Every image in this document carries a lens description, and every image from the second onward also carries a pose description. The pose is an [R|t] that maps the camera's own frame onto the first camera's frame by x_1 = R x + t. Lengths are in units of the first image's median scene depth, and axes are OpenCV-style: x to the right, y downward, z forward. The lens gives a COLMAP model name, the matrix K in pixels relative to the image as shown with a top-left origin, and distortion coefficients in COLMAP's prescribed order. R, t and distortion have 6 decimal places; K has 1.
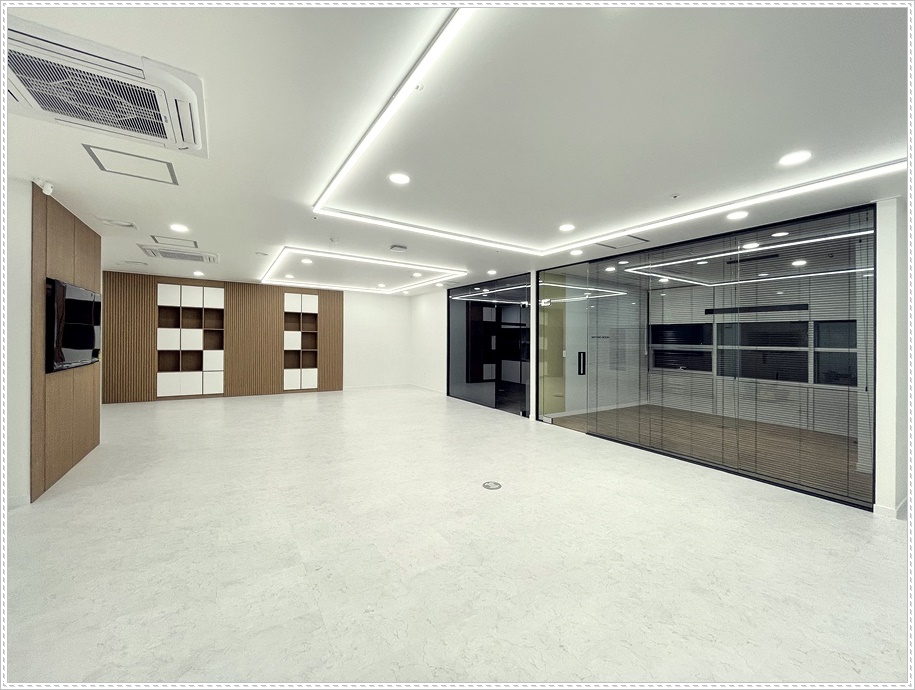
lens RADIAL K [[374.2, 0, 452.2], [0, 374.2, 345.0], [0, 0, 1]] dist [0.000938, 0.000288]
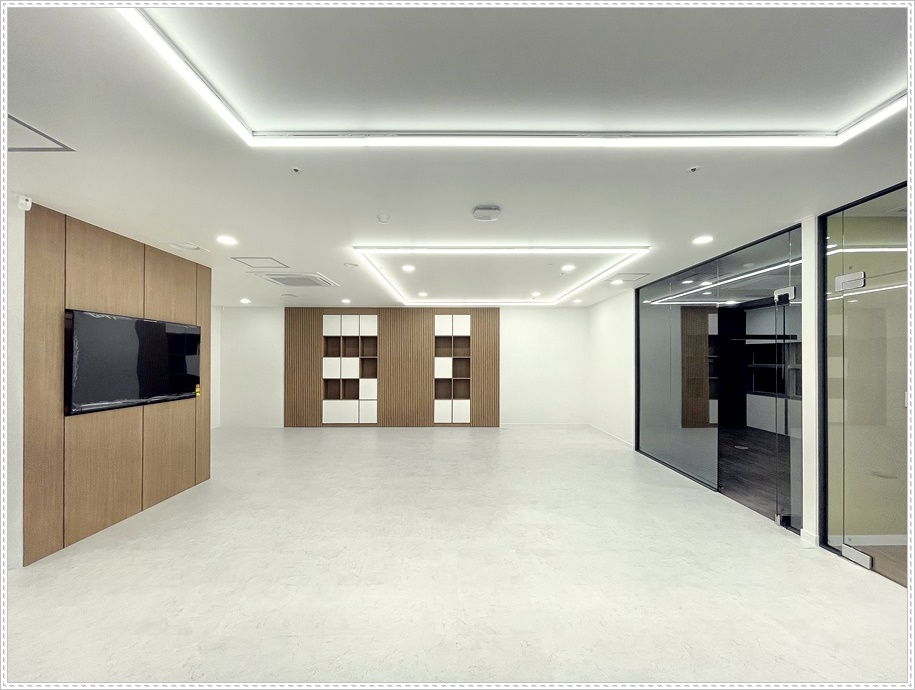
lens RADIAL K [[374.2, 0, 450.3], [0, 374.2, 367.3], [0, 0, 1]] dist [0.000938, 0.000288]
pose [[0.845688, -0.007372, -0.533627, 0.065971], [0.007850, 0.999968, -0.001374, -0.012533], [0.533620, -0.003027, 0.845719, 0.278925]]
